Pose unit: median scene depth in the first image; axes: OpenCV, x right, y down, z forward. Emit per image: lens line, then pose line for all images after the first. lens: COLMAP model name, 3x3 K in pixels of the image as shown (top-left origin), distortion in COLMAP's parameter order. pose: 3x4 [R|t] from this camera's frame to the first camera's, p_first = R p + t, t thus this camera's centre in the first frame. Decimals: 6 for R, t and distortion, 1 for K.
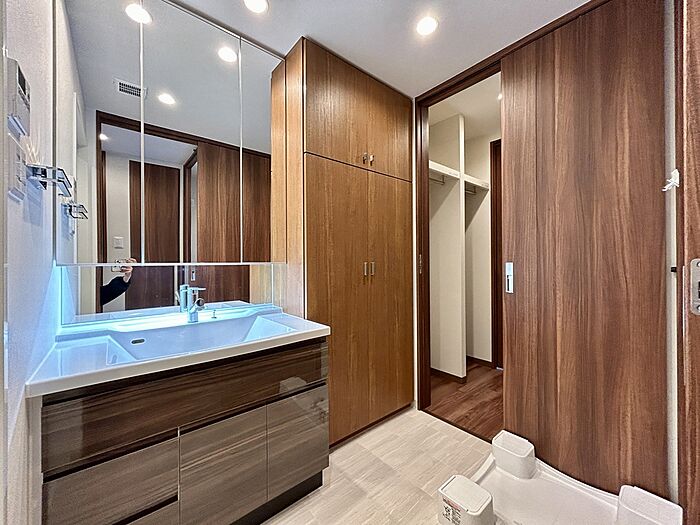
lens RADIAL K [[281.3, 0, 350.0], [0, 281.3, 262.5], [0, 0, 1]] dist [-0.000762, -0.000100]
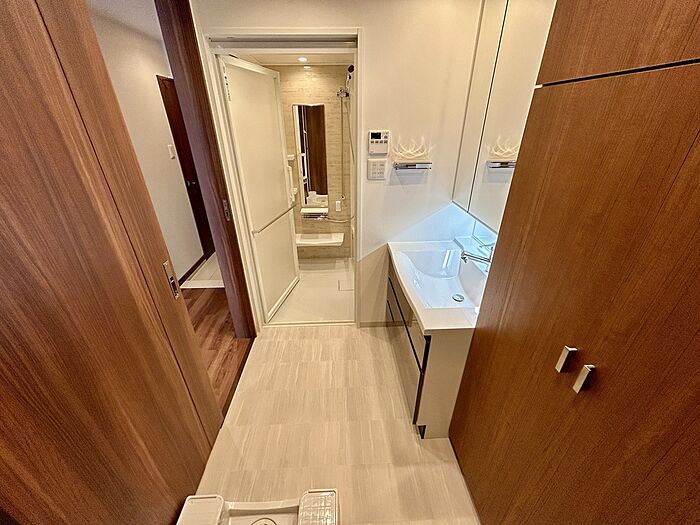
lens RADIAL K [[281.3, 0, 350.0], [0, 281.3, 262.5], [0, 0, 1]] dist [-0.000762, -0.000100]
pose [[-0.610206, 0.370974, -0.700020, 0.583806], [0.011995, 0.887817, 0.460041, -0.356710], [0.792152, 0.272323, -0.546201, 1.140122]]
